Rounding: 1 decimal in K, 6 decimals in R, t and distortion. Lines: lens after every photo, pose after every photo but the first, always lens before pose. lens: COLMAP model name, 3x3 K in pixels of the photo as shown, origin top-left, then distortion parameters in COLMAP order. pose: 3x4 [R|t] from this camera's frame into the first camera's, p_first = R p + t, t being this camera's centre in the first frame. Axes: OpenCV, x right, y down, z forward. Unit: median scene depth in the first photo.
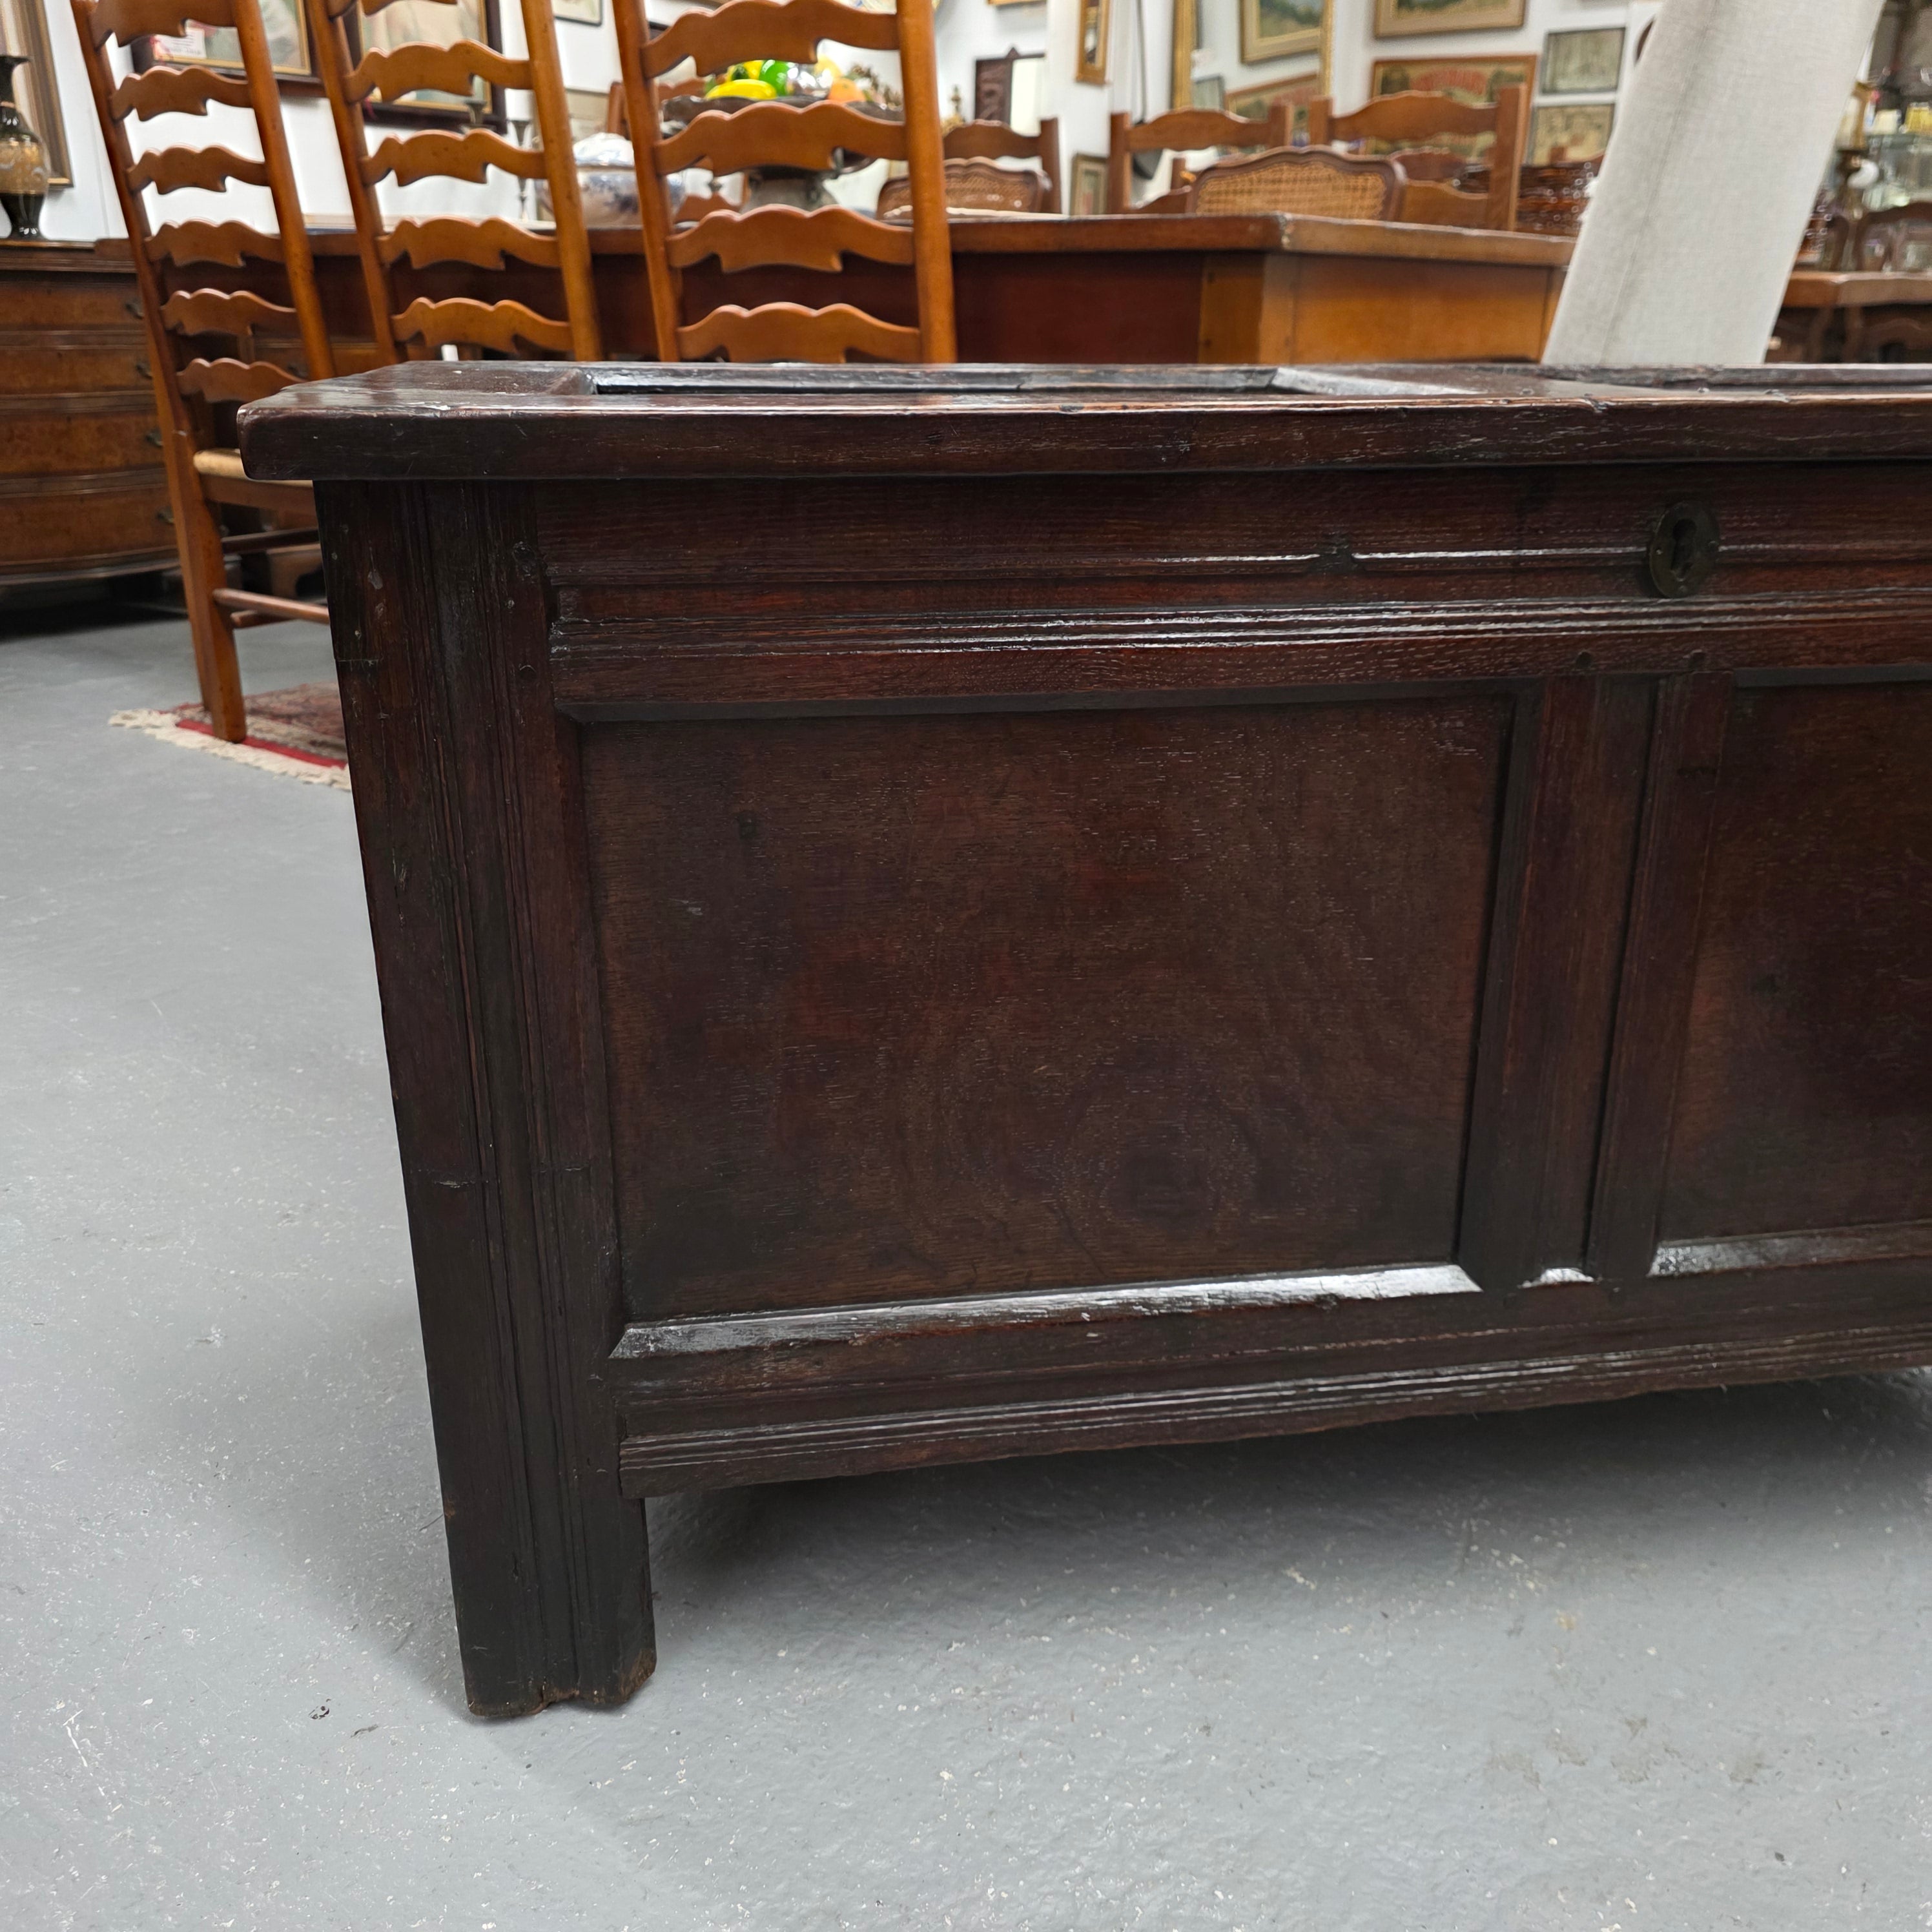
lens RADIAL K [[1735.2, 0, 957.1], [0, 1735.2, 950.5], [0, 0, 1]] dist [0.061336, -0.074590]
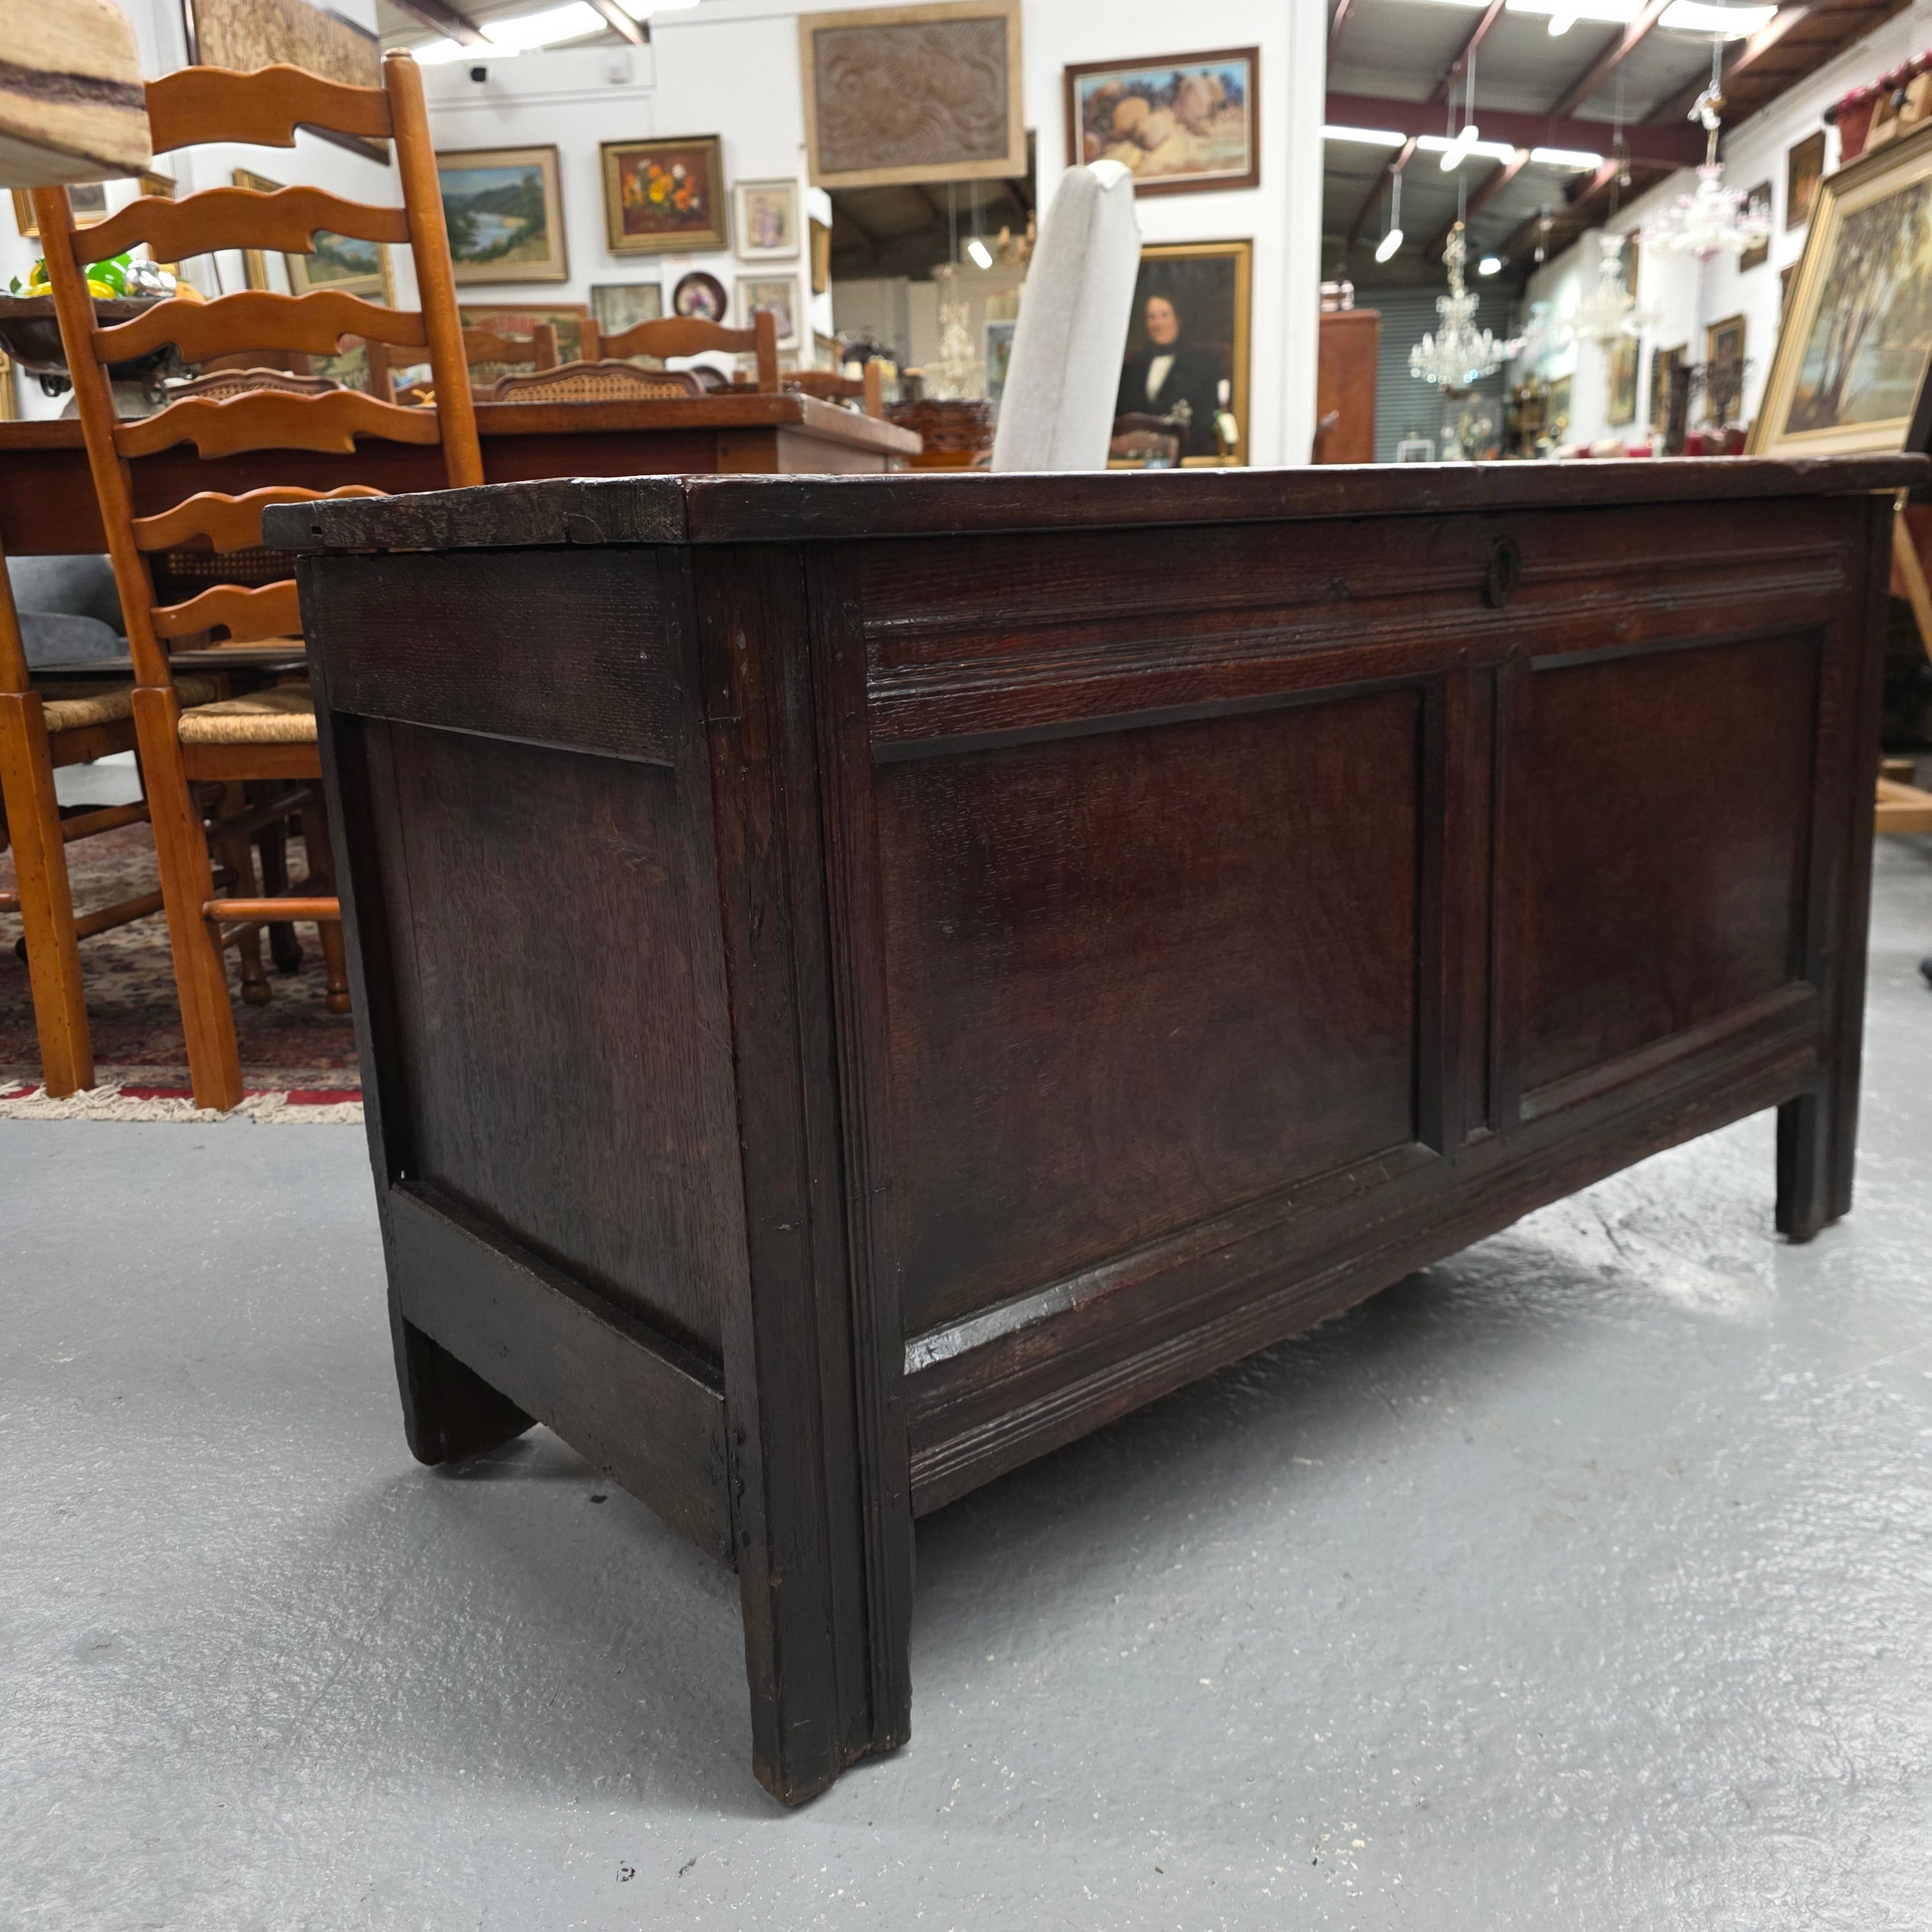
lens RADIAL K [[1735.2, 0, 949.4], [0, 1735.2, 957.2], [0, 0, 1]] dist [0.061336, -0.074590]
pose [[0.860365, -0.156144, 0.485171, -0.609811], [0.212973, 0.974967, -0.063893, 0.057814], [-0.463049, 0.158300, 0.872082, 0.031347]]
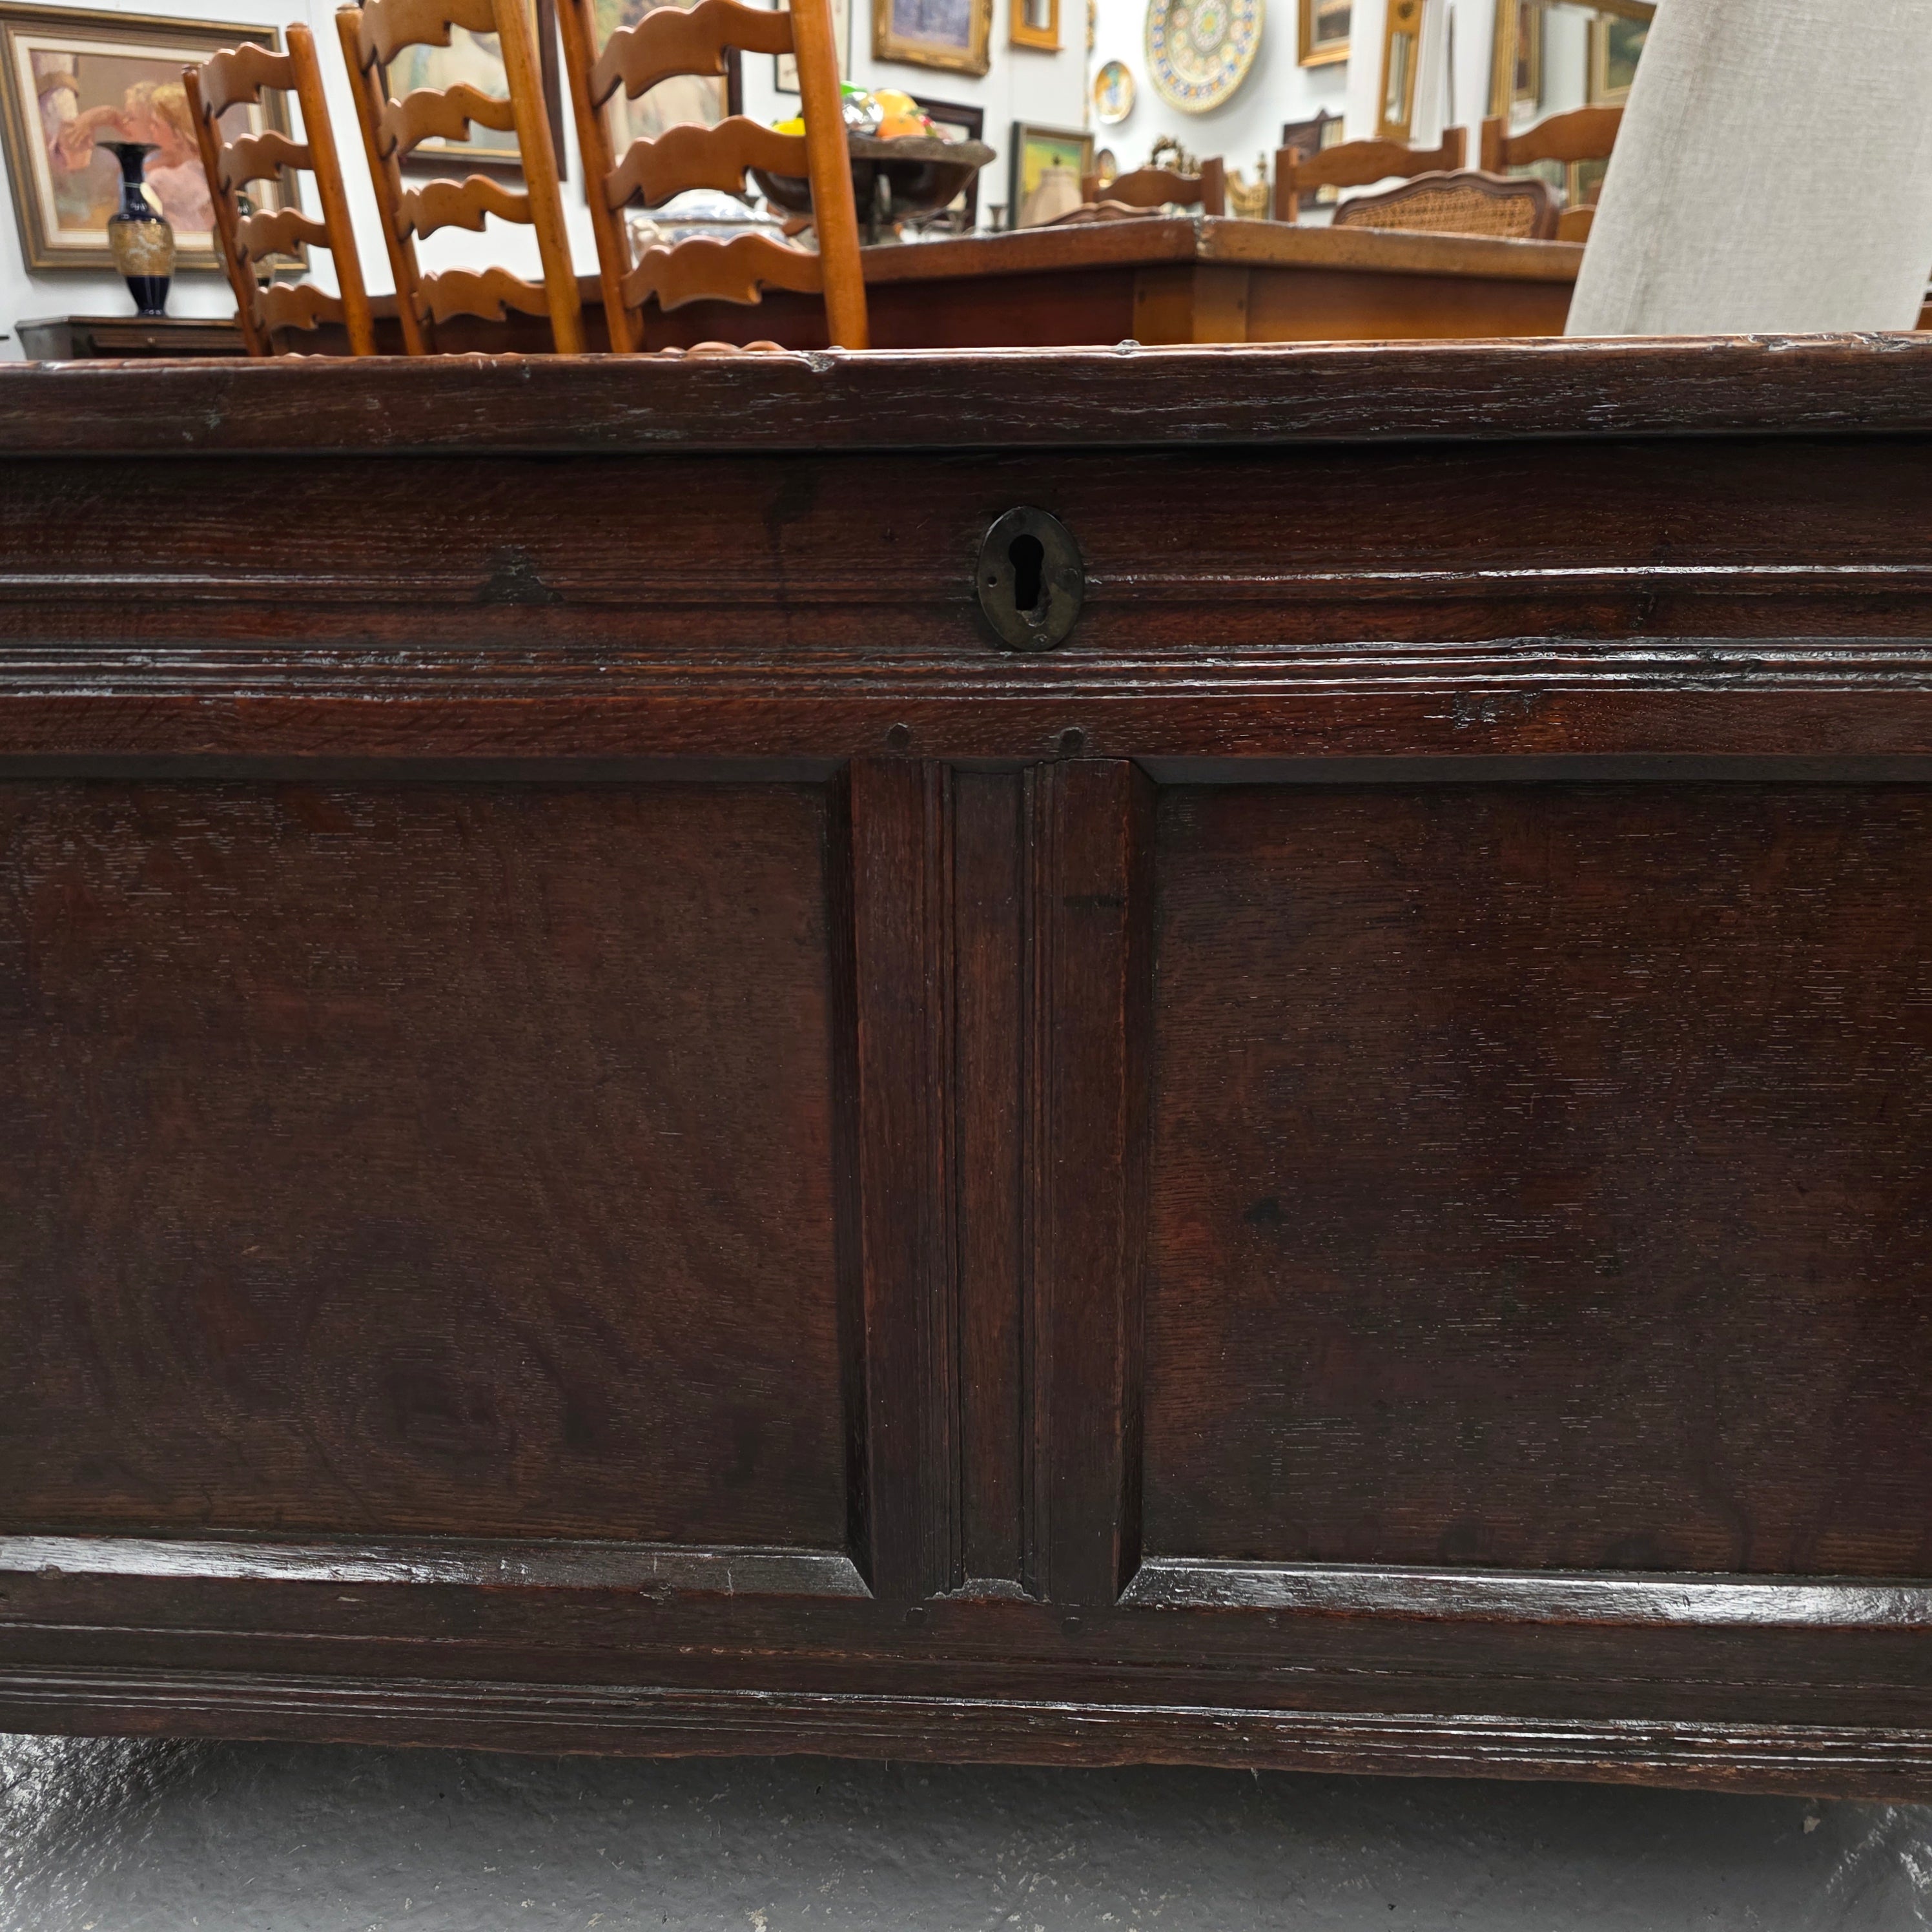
lens RADIAL K [[1735.2, 0, 941.4], [0, 1735.2, 990.3], [0, 0, 1]] dist [0.061336, -0.074590]
pose [[0.976255, 0.056020, -0.209256, 0.469412], [-0.061054, 0.997978, -0.017671, -0.047188], [0.207843, 0.030028, 0.977701, 0.290181]]
